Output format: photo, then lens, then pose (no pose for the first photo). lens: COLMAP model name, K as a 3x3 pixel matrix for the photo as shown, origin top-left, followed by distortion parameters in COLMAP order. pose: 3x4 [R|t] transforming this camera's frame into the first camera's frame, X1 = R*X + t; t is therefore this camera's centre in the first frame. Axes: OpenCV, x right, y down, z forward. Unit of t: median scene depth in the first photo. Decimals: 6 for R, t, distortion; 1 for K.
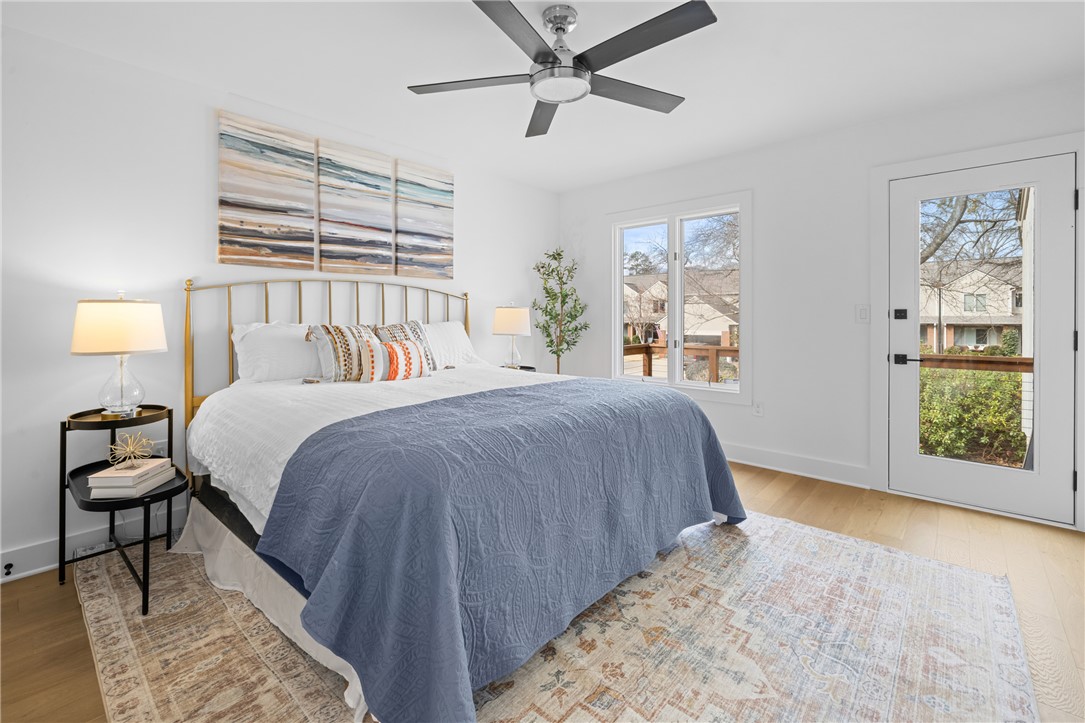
lens RADIAL K [[469.5, 0, 563.1], [0, 469.5, 319.6], [0, 0, 1]] dist [-0.005210, 0.001753]
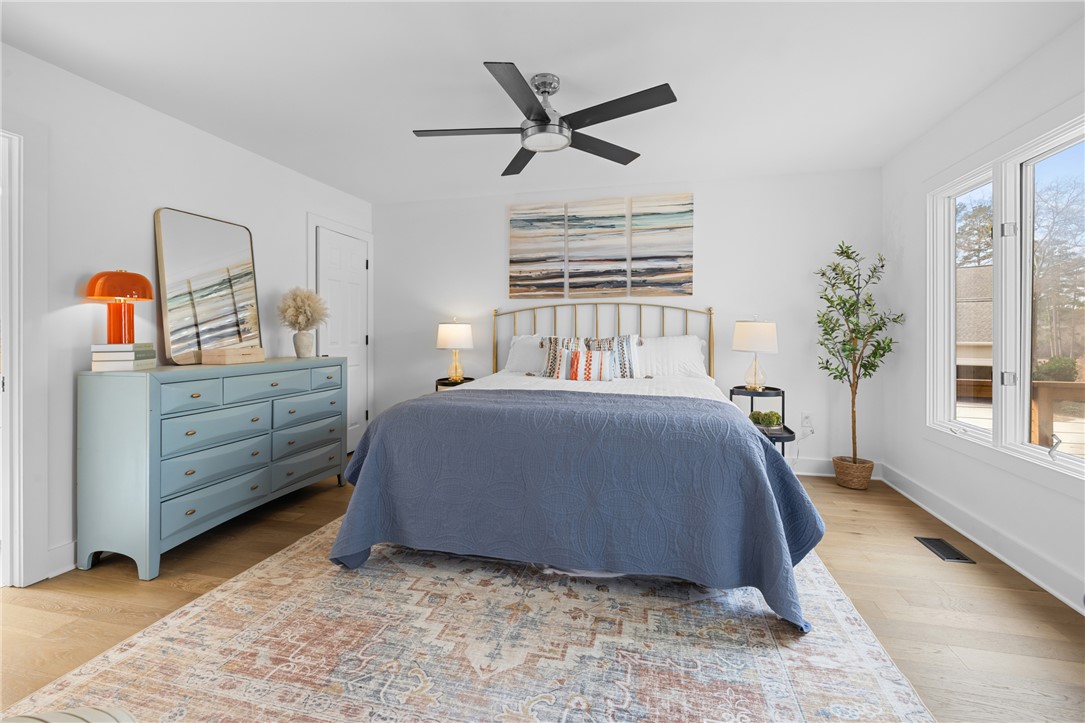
lens RADIAL K [[469.5, 0, 527.6], [0, 469.5, 330.6], [0, 0, 1]] dist [-0.005210, 0.001753]
pose [[0.450875, 0.000841, -0.892587, 0.757001], [-0.007278, 0.999970, -0.002735, -0.003556], [0.892557, 0.007730, 0.450868, 0.303558]]
